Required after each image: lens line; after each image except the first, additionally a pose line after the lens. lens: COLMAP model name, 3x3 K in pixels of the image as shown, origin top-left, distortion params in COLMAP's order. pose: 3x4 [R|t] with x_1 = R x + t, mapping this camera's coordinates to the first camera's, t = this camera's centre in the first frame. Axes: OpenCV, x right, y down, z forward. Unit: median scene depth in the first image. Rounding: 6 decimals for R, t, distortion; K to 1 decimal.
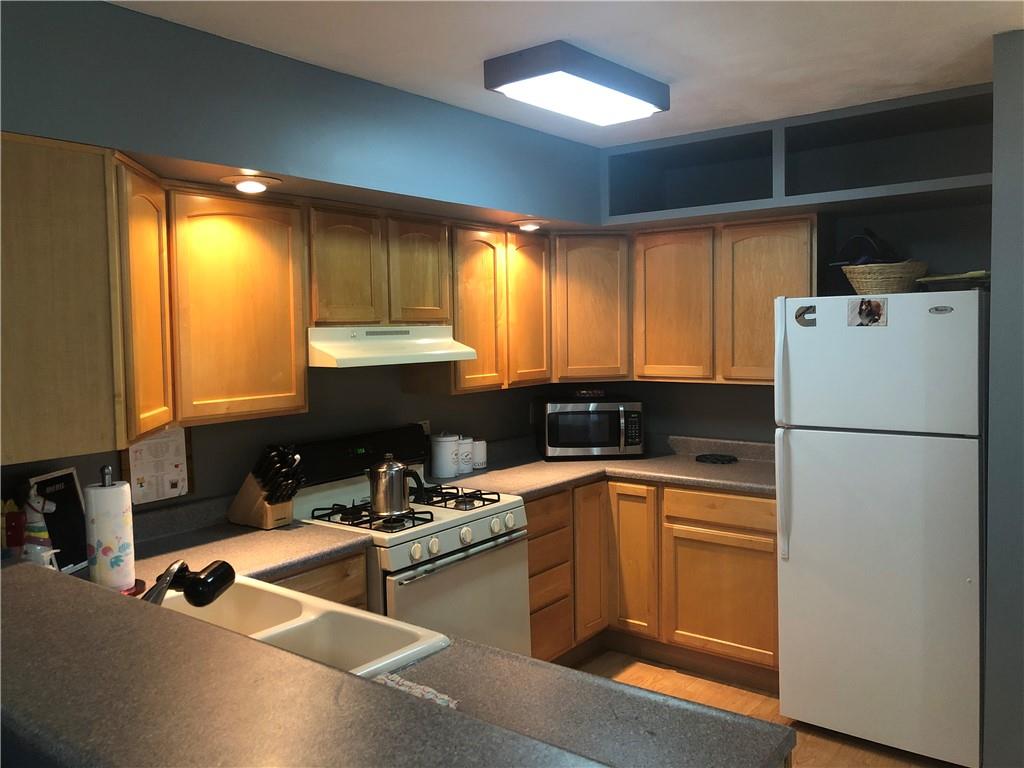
lens RADIAL K [[839.9, 0, 511.5], [0, 839.9, 376.4], [0, 0, 1]] dist [0.031193, -0.035065]
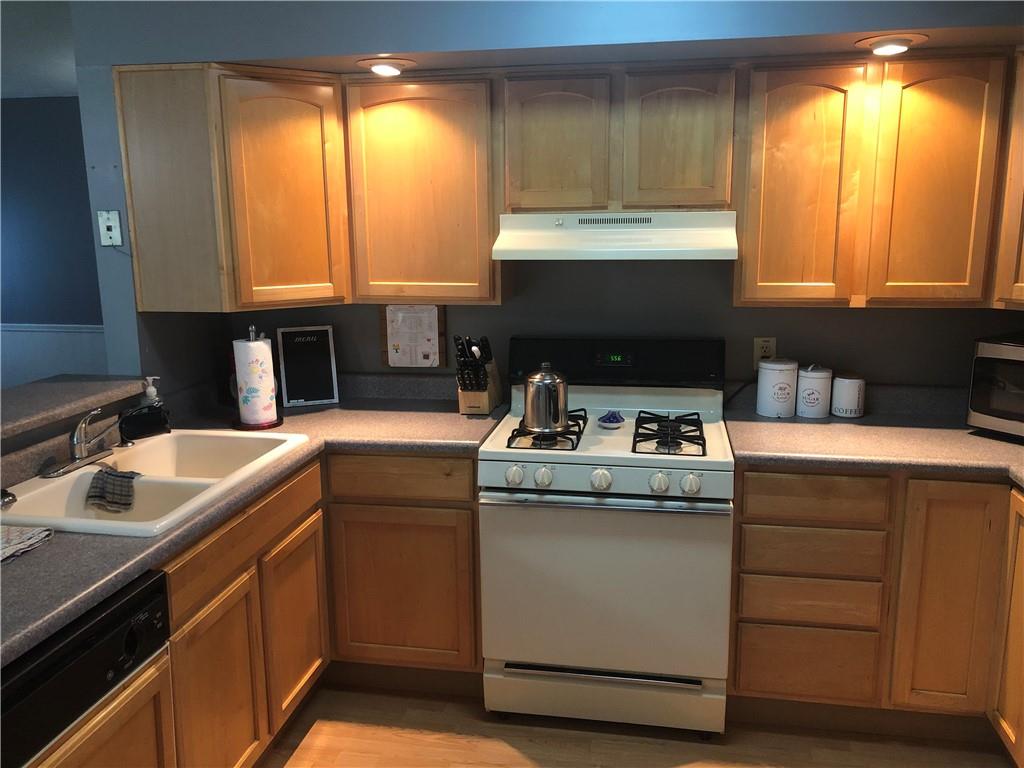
lens RADIAL K [[839.9, 0, 509.8], [0, 839.9, 388.7], [0, 0, 1]] dist [0.031193, -0.035065]
pose [[0.444481, 0.196027, -0.874077, 0.571777], [-0.052120, 0.979769, 0.193226, -0.045464], [0.894271, -0.040329, 0.445706, 0.545225]]
